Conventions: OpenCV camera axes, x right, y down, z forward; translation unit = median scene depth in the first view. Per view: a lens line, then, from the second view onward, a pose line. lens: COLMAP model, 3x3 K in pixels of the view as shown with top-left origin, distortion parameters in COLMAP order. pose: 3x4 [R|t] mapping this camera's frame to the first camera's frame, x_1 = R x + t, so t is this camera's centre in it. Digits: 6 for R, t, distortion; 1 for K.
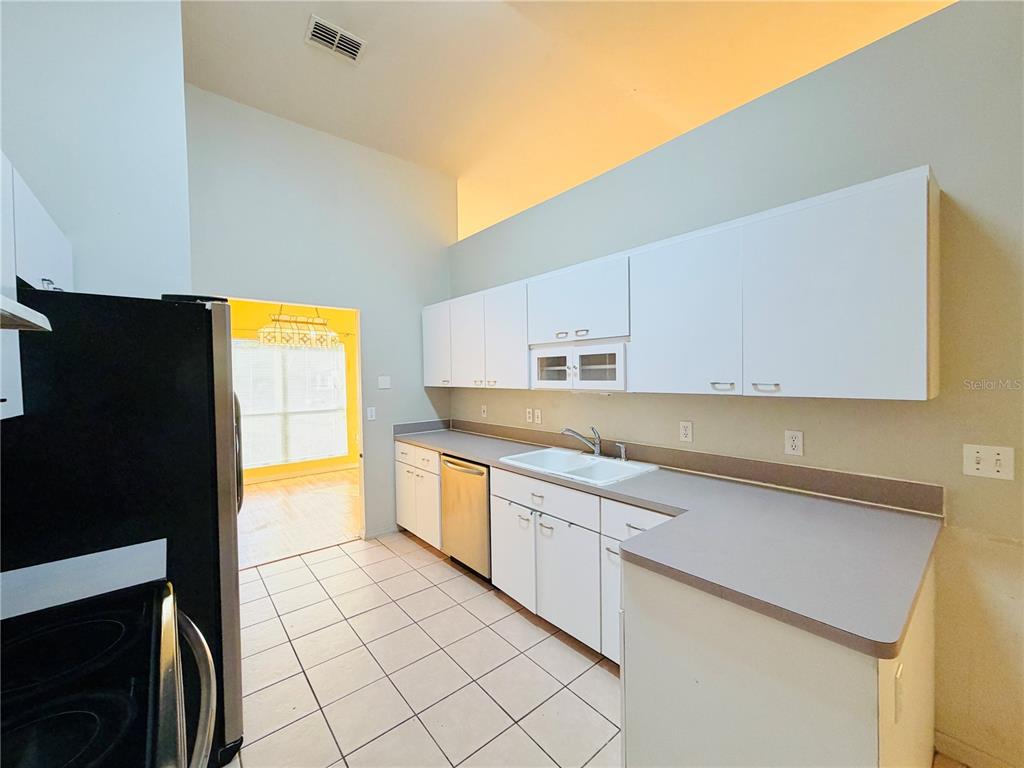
lens RADIAL K [[408.0, 0, 507.3], [0, 408.0, 384.0], [0, 0, 1]] dist [-0.001043, 0.000048]
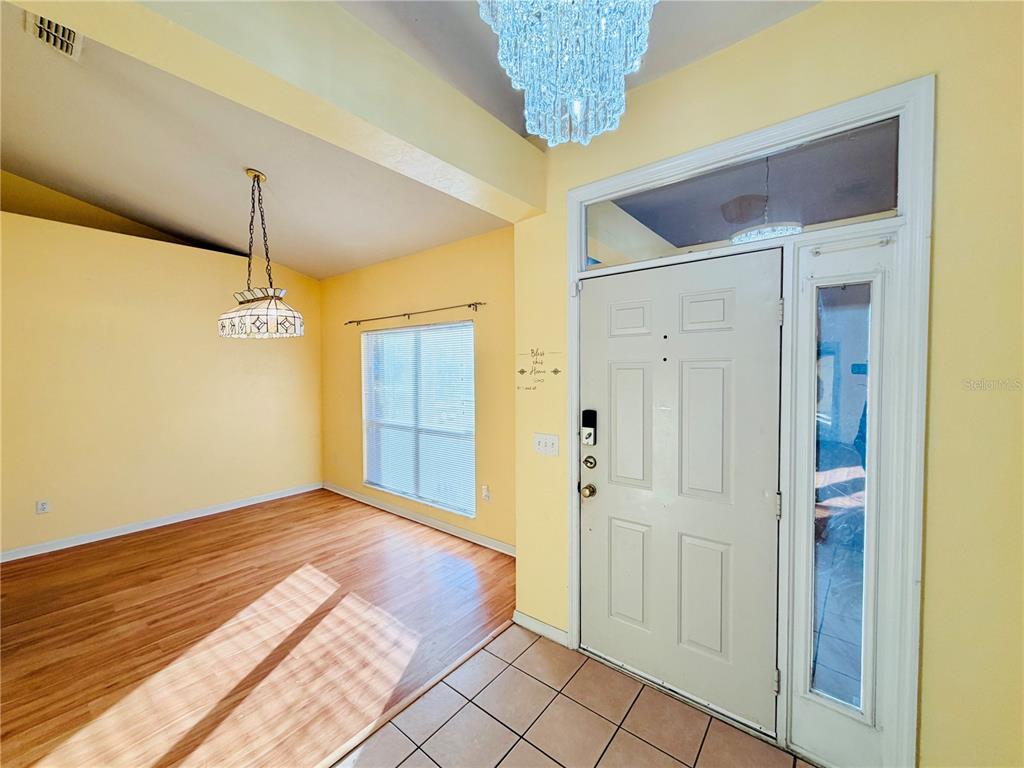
lens RADIAL K [[408.0, 0, 507.3], [0, 408.0, 384.0], [0, 0, 1]] dist [-0.001043, 0.000048]
pose [[0.200825, 0.051665, -0.978264, 0.158084], [-0.017238, 0.998640, 0.049202, -0.041924], [0.979475, 0.006983, 0.201443, 1.022411]]
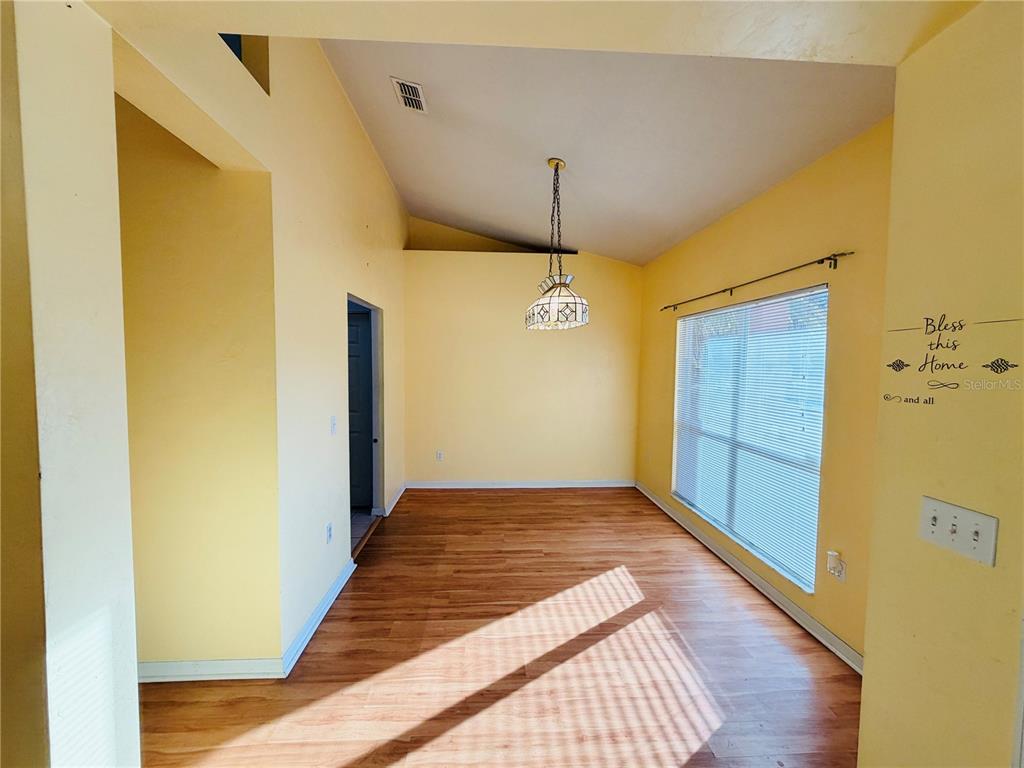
lens RADIAL K [[408.0, 0, 507.3], [0, 408.0, 384.0], [0, 0, 1]] dist [-0.001043, 0.000048]
pose [[-0.592813, 0.054598, -0.803488, 0.037890], [-0.013778, 0.996866, 0.077904, -0.038253], [0.805223, 0.057253, -0.590202, 1.082333]]
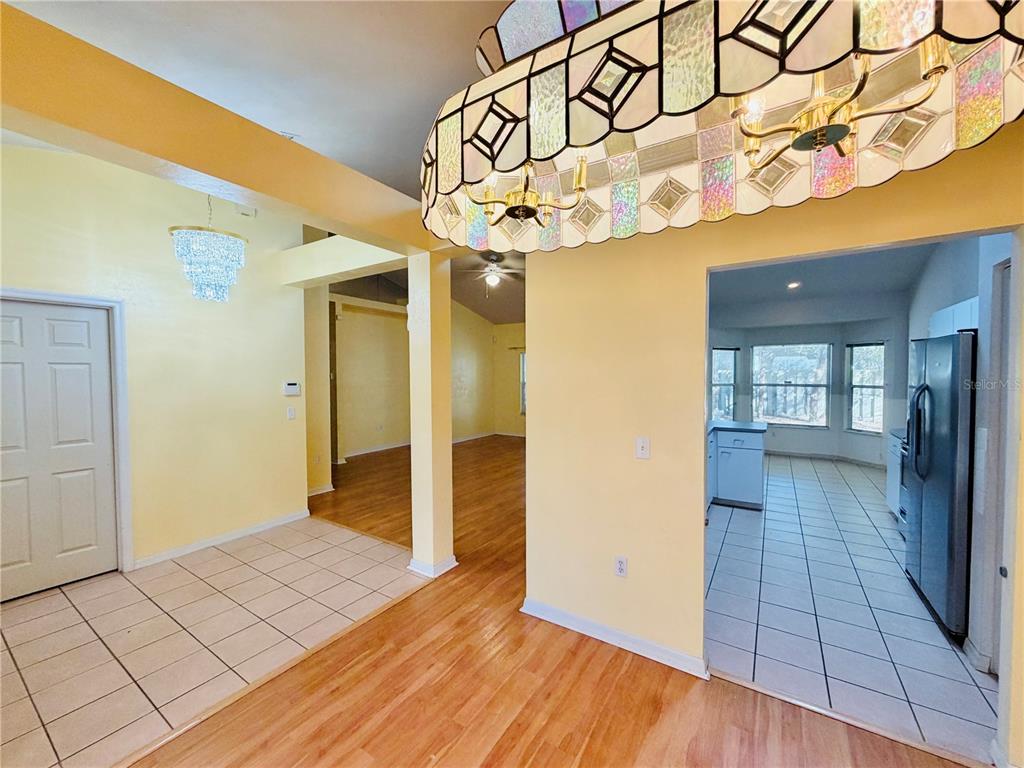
lens RADIAL K [[408.0, 0, 507.3], [0, 408.0, 384.0], [0, 0, 1]] dist [-0.001043, 0.000048]
pose [[-0.297262, -0.008991, 0.954754, -0.516823], [0.026076, 0.999506, 0.017532, -0.024139], [-0.954440, 0.030108, -0.296881, 0.891340]]
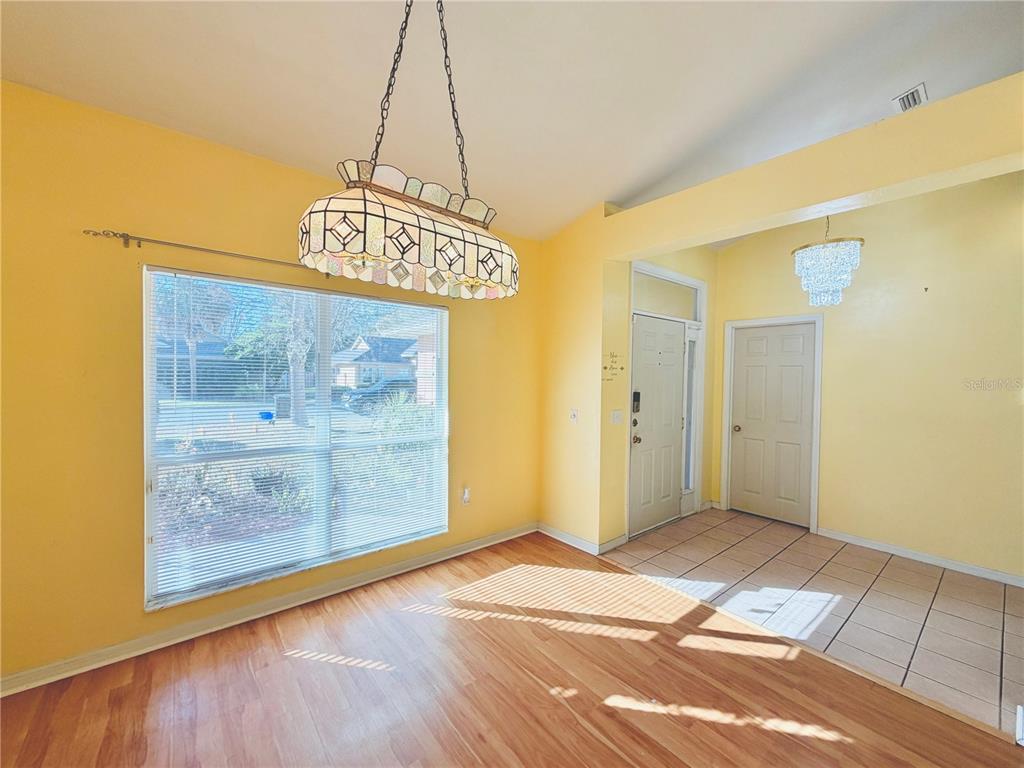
lens RADIAL K [[408.0, 0, 507.3], [0, 408.0, 384.0], [0, 0, 1]] dist [-0.001043, 0.000048]
pose [[0.999432, 0.032633, -0.008446, -0.362014], [-0.032618, 0.999466, 0.001991, -0.009231], [0.008506, -0.001714, 0.999962, 0.558759]]
